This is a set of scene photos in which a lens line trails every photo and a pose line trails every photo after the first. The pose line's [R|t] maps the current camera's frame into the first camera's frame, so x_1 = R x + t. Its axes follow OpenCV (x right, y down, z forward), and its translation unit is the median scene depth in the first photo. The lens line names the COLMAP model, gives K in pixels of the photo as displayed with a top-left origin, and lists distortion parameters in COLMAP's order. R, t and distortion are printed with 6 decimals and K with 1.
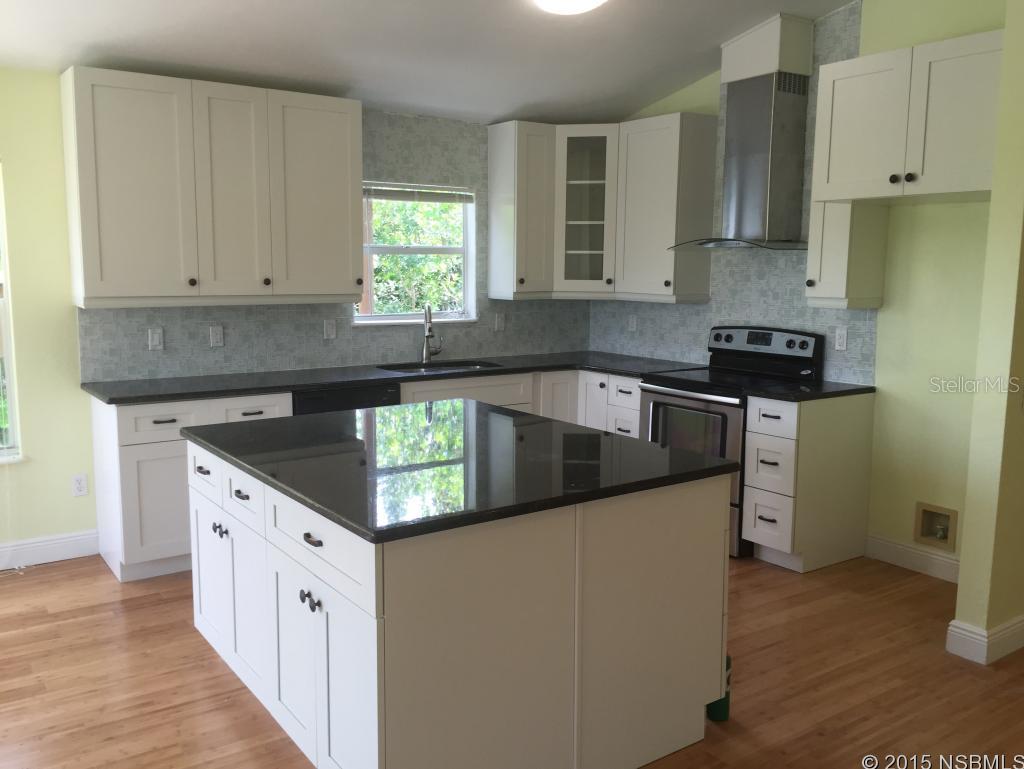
lens RADIAL K [[855.0, 0, 512.0], [0, 855.0, 384.5], [0, 0, 1]] dist [0.007242, 0.000363]
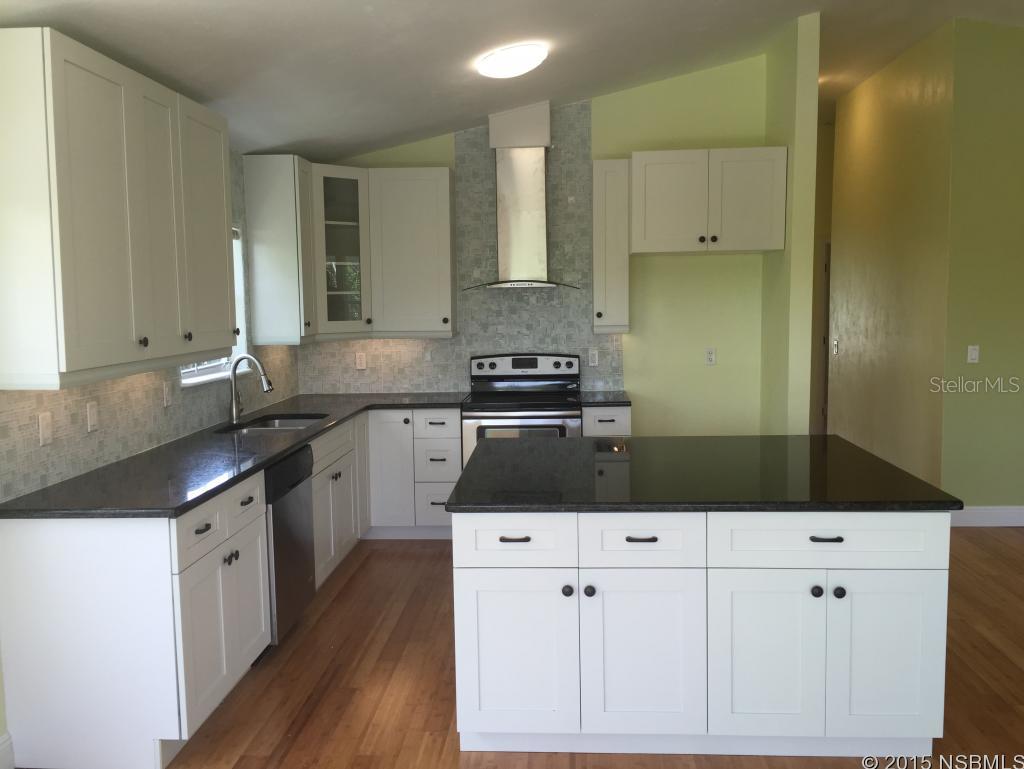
lens RADIAL K [[855.0, 0, 512.0], [0, 855.0, 384.5], [0, 0, 1]] dist [0.007242, 0.000363]
pose [[0.630216, -0.094306, 0.770671, -0.671200], [0.127913, 0.991644, 0.016745, -0.048683], [-0.765811, 0.088026, 0.637013, 0.269979]]
